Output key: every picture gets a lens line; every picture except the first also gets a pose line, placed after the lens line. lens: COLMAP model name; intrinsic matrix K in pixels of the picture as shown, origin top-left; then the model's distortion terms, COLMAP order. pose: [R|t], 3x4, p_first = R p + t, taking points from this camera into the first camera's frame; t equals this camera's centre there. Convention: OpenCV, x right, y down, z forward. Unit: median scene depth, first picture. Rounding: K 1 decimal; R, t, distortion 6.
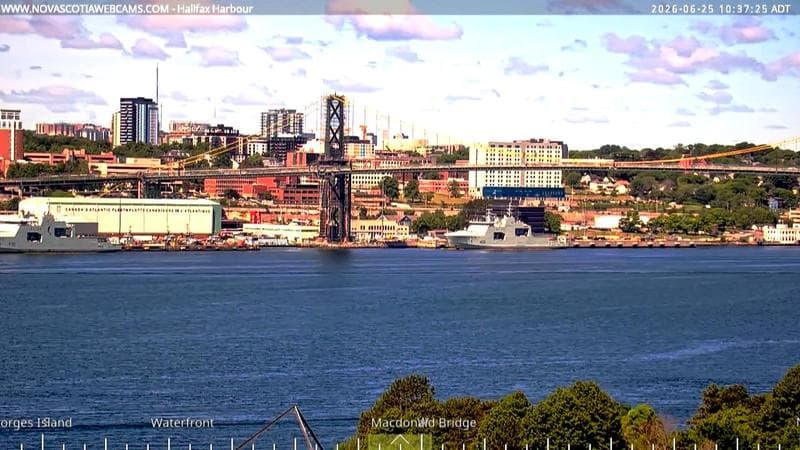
lens RADIAL K [[323.8, 0, 397.0], [0, 323.8, 222.8], [0, 0, 1]] dist [0.020084, 0.000056]
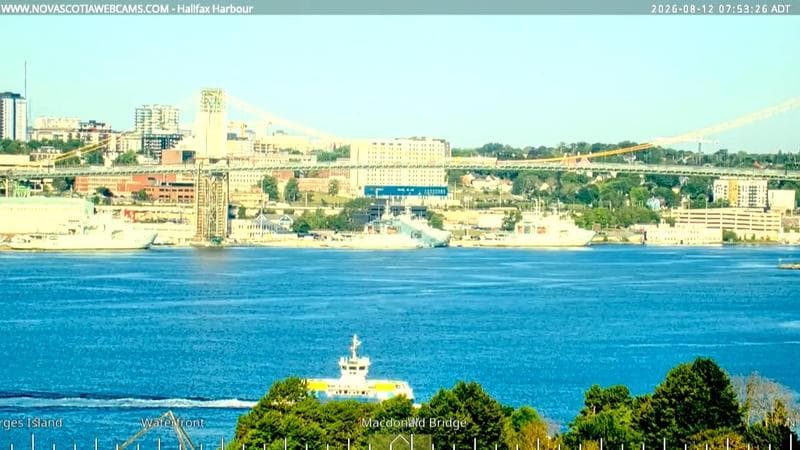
lens RADIAL K [[323.8, 0, 397.0], [0, 323.8, 222.8], [0, 0, 1]] dist [0.020084, 0.000056]
pose [[0.999999, 0.000022, 0.001688, 0.360935], [-0.000022, 1.000000, 0.000348, 0.001971], [-0.001688, -0.000348, 0.999999, 0.019182]]
